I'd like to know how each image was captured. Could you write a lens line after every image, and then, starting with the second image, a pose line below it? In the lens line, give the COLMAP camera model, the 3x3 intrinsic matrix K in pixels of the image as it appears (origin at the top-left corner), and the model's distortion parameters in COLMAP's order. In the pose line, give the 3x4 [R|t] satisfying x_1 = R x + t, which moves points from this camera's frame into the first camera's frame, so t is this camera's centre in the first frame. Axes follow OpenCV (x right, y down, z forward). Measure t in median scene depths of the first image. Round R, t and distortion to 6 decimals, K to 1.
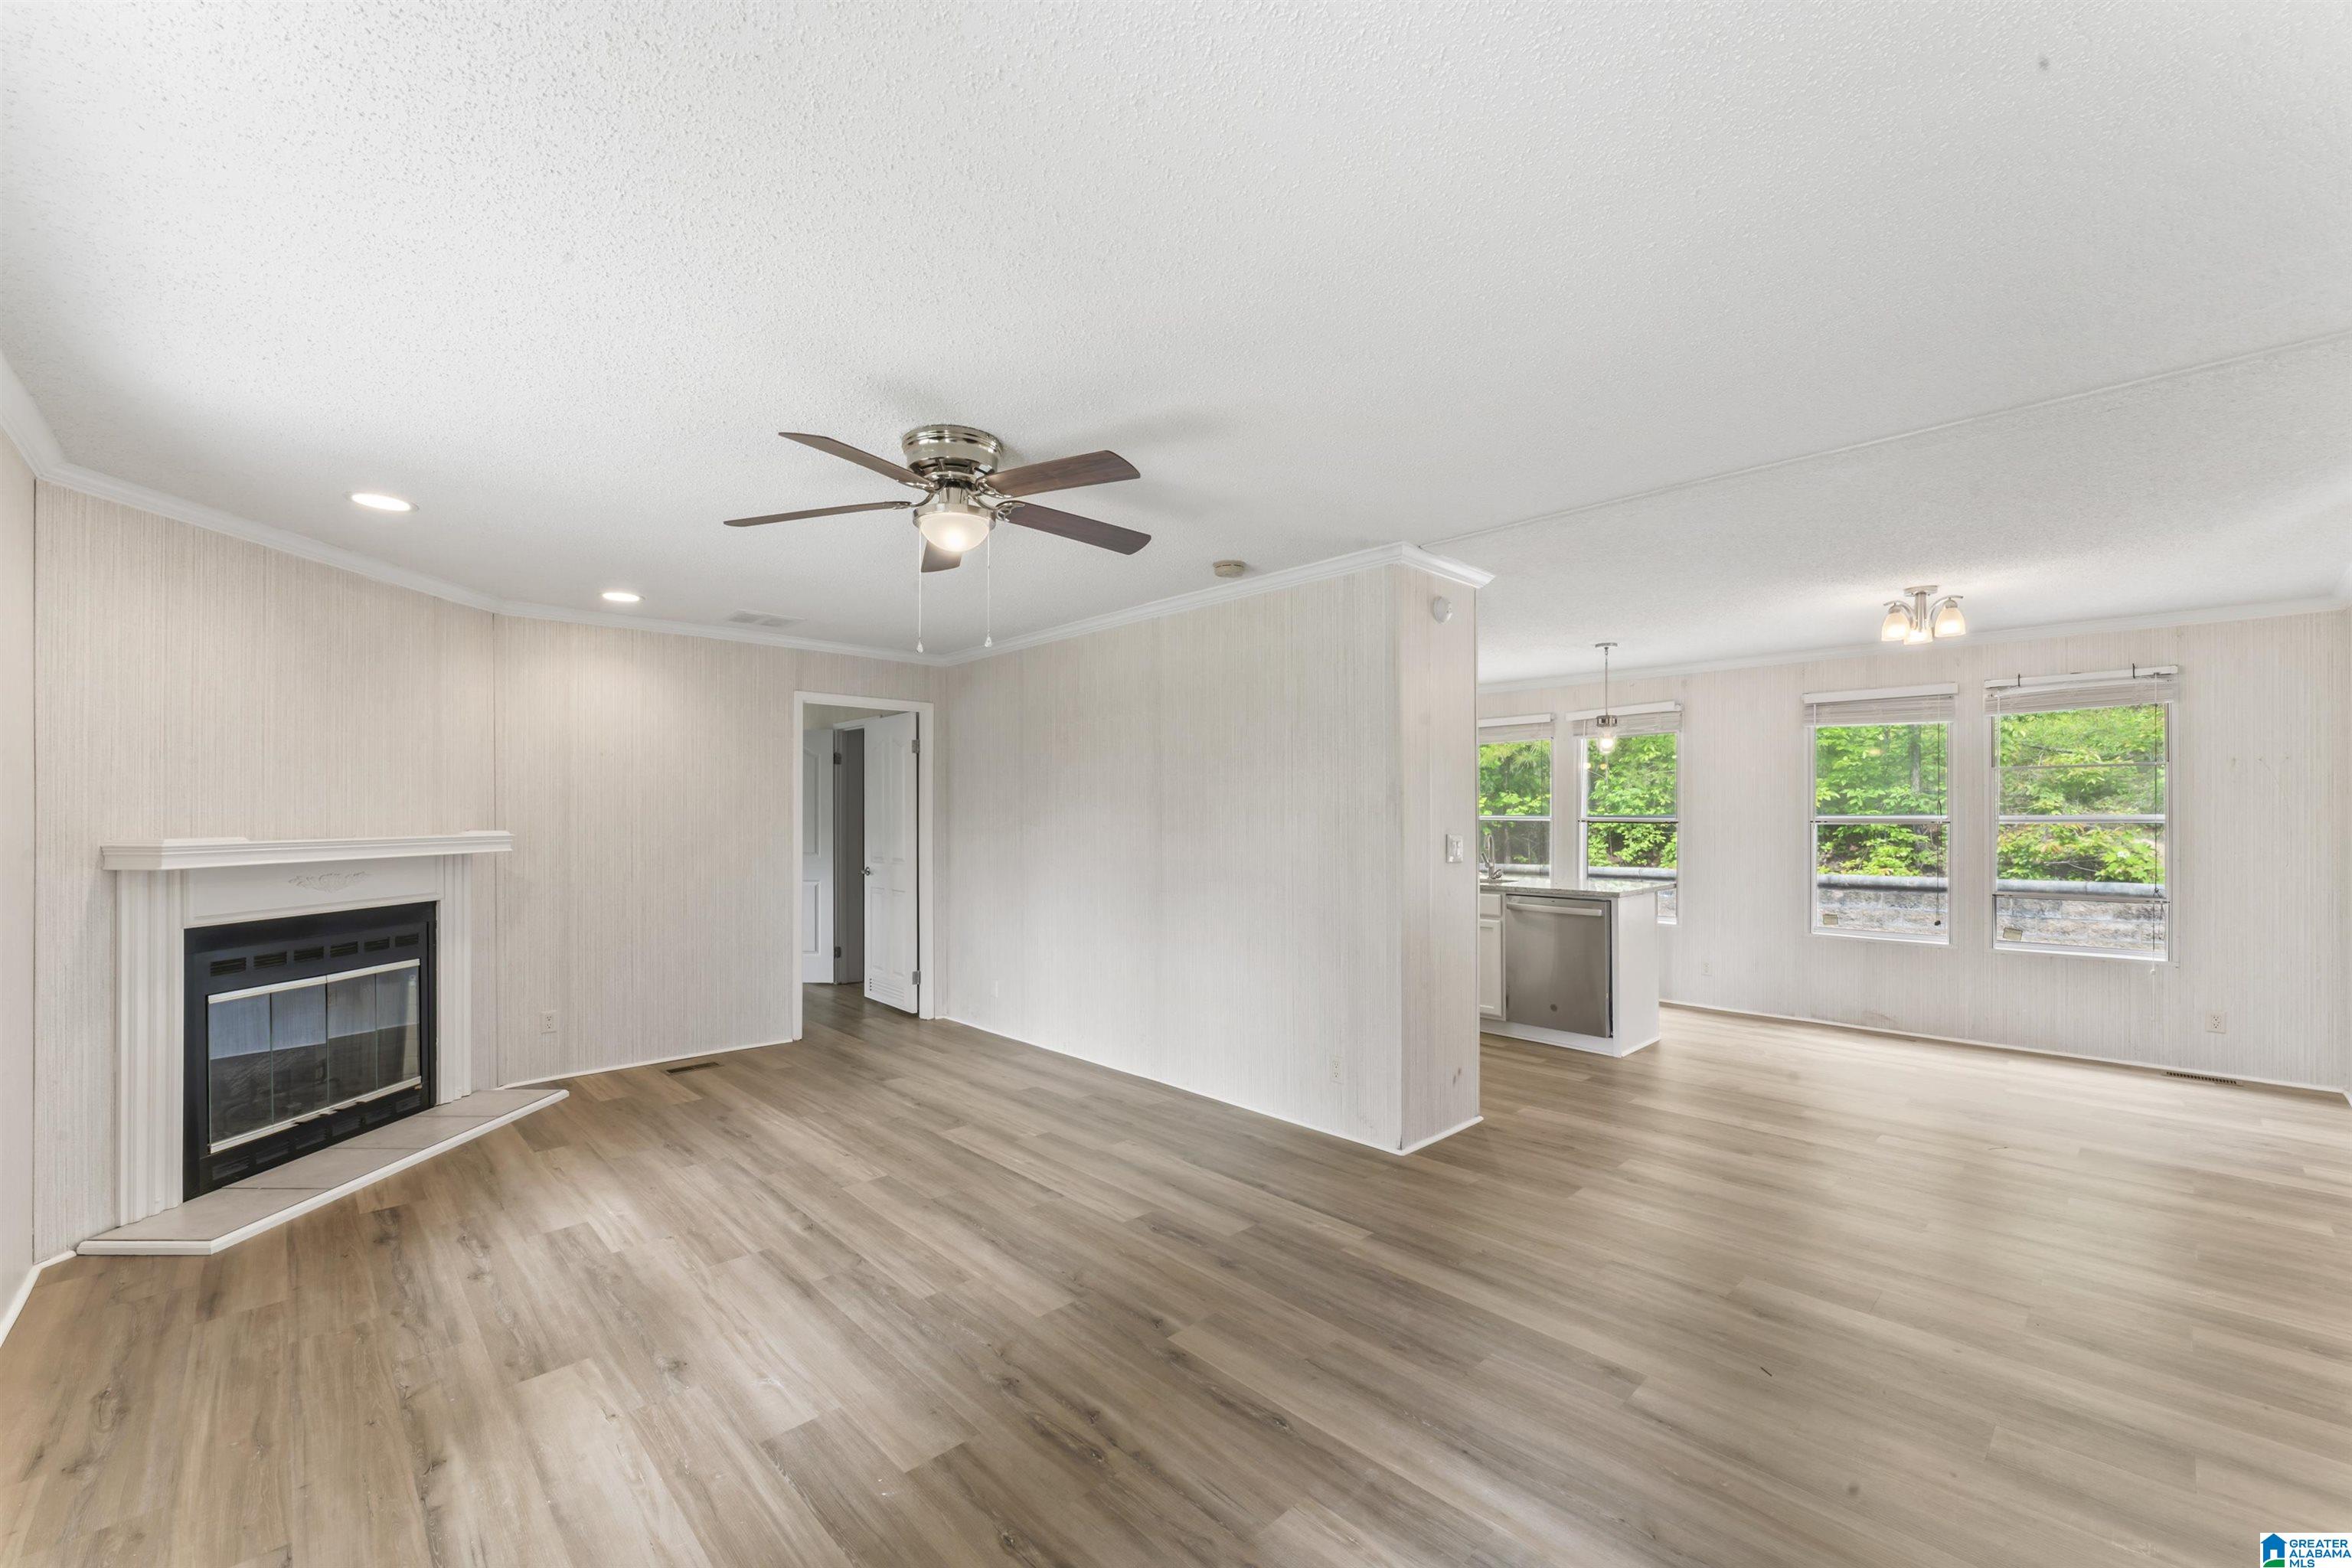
lens RADIAL K [[954.3, 0, 1185.3], [0, 954.3, 816.7], [0, 0, 1]] dist [-0.001740, 0.000098]
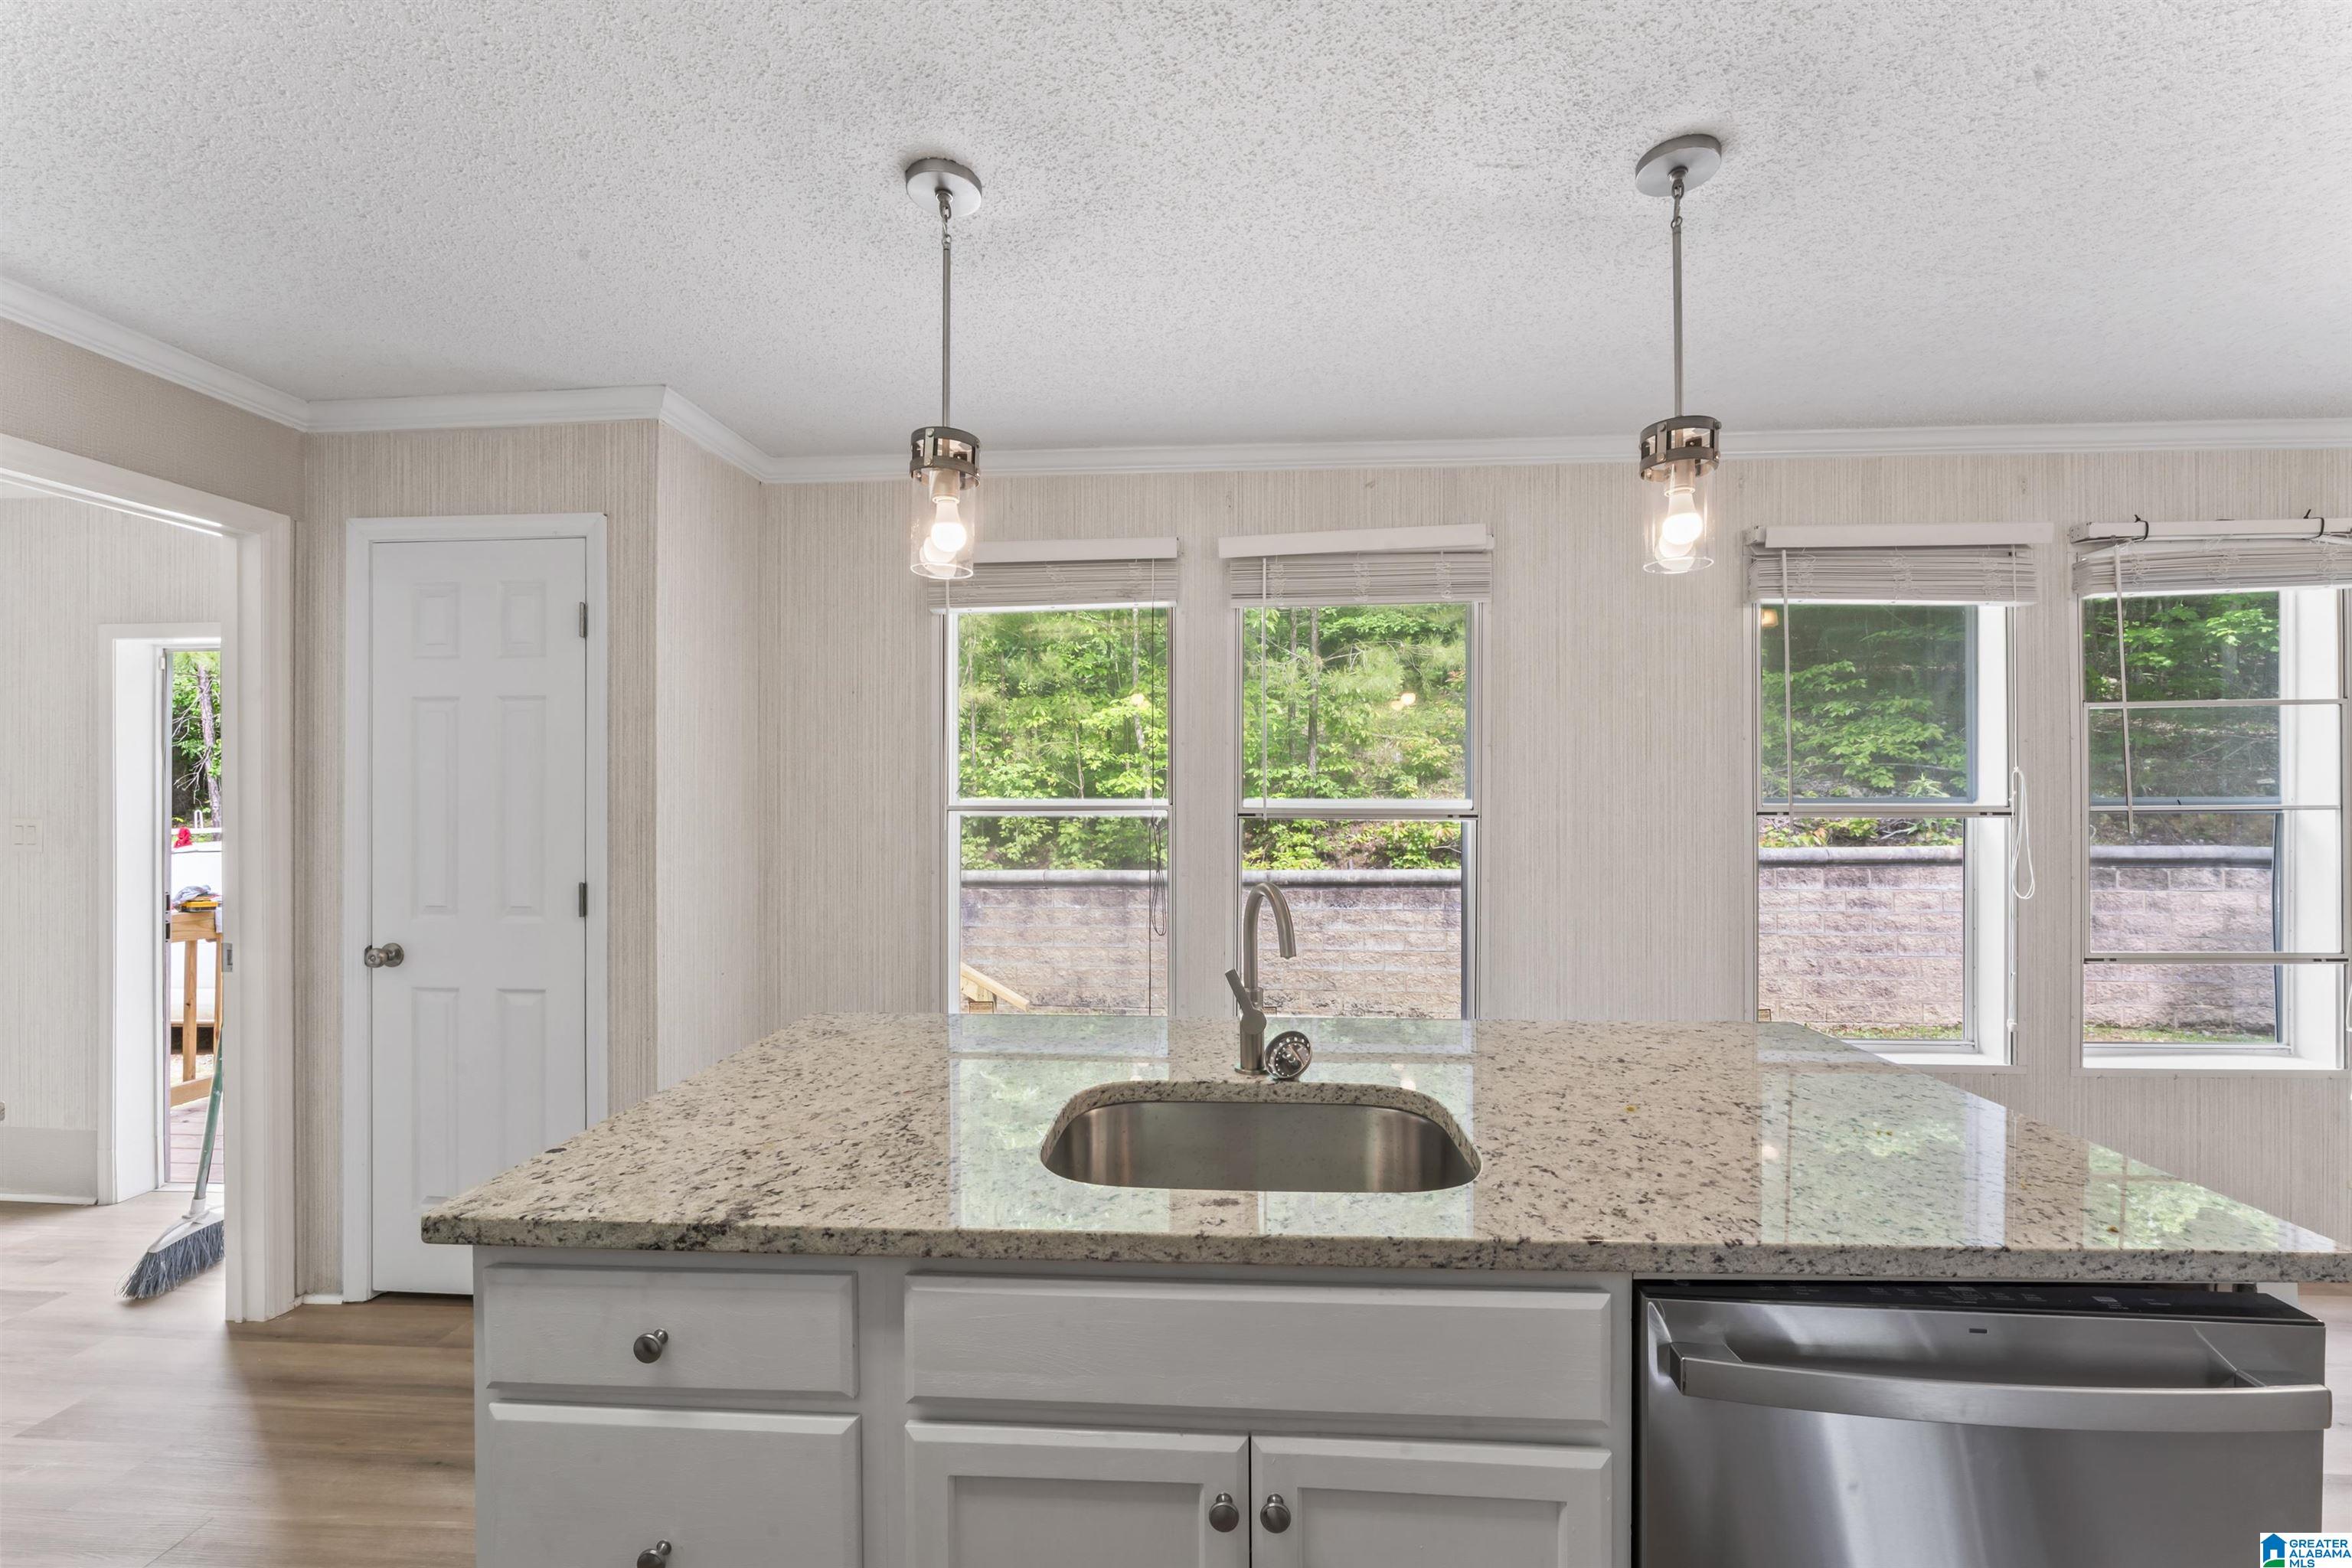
lens RADIAL K [[939.9, 0, 1178.6], [0, 939.9, 796.0], [0, 0, 1]] dist [-0.008422, 0.000596]
pose [[0.744130, 0.000057, 0.668035, 0.084850], [0.002715, 0.999991, -0.003111, -0.001262], [-0.668030, 0.004129, 0.744123, 0.471991]]
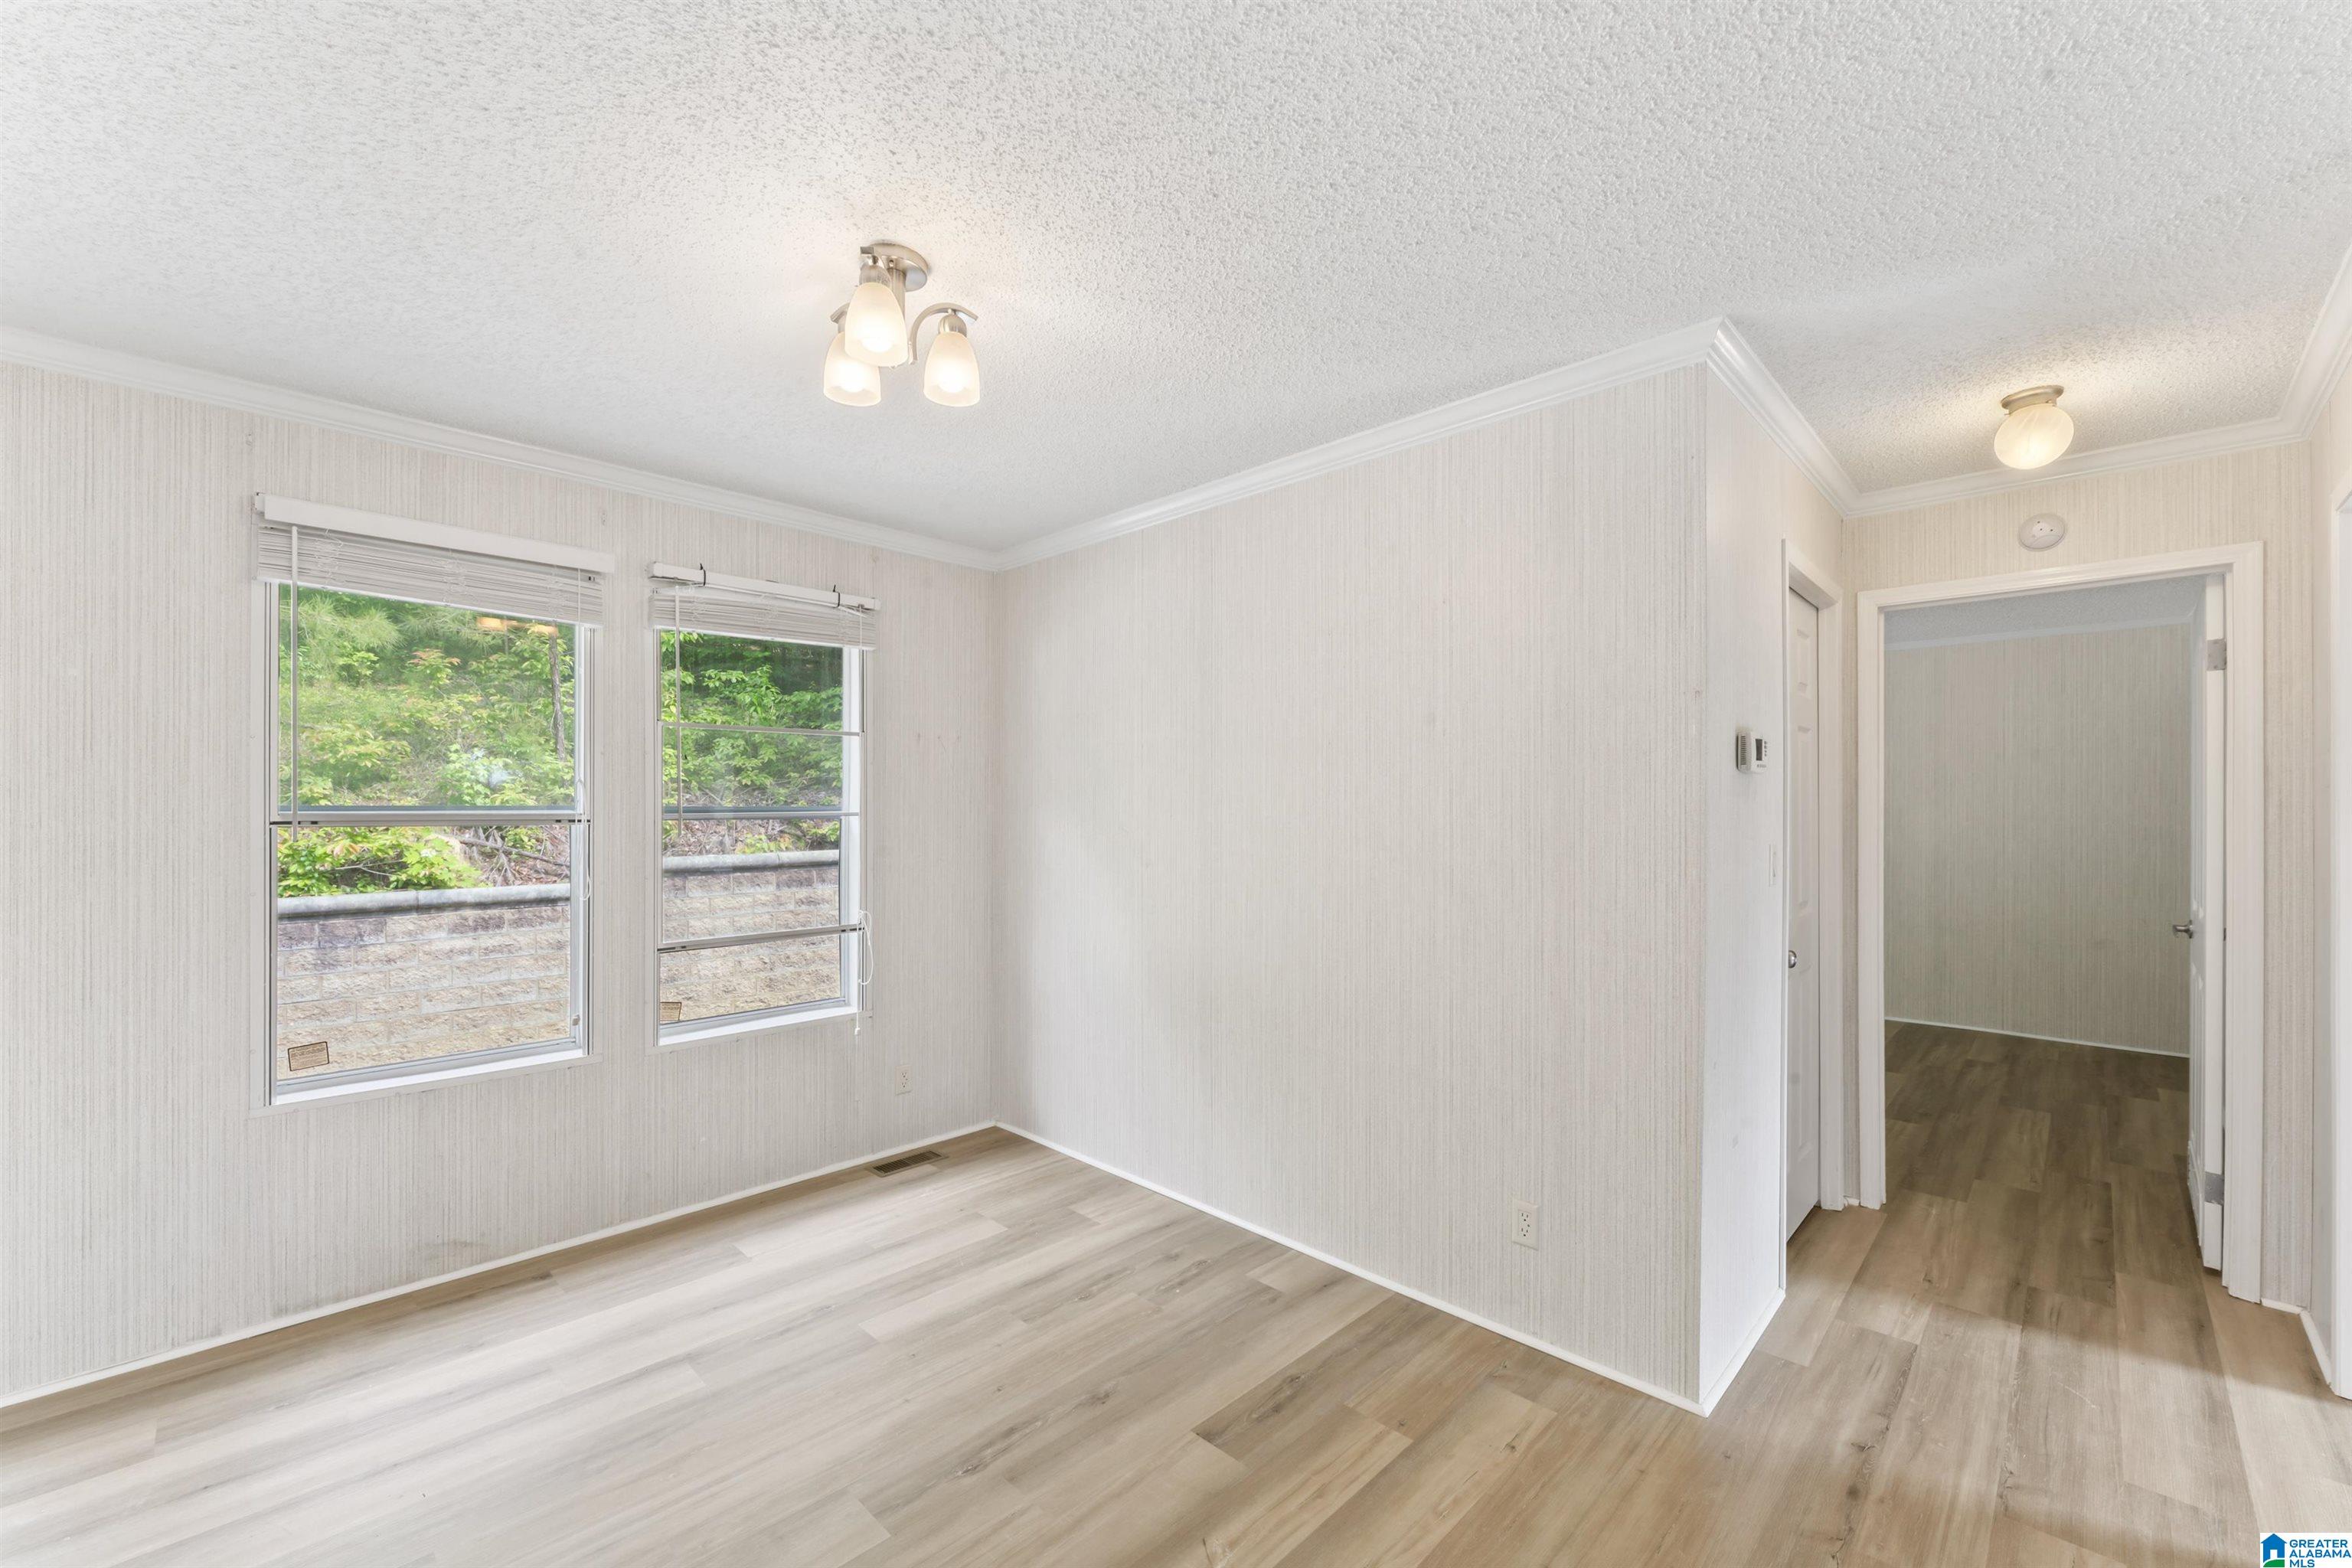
lens RADIAL K [[946.5, 0, 1183.2], [0, 946.5, 809.0], [0, 0, 1]] dist [-0.007849, 0.000163]
pose [[-0.027551, -0.002143, 0.999618, 0.141021], [-0.000300, 0.999998, 0.002135, -0.000806], [-0.999620, -0.000241, -0.027552, 0.350018]]
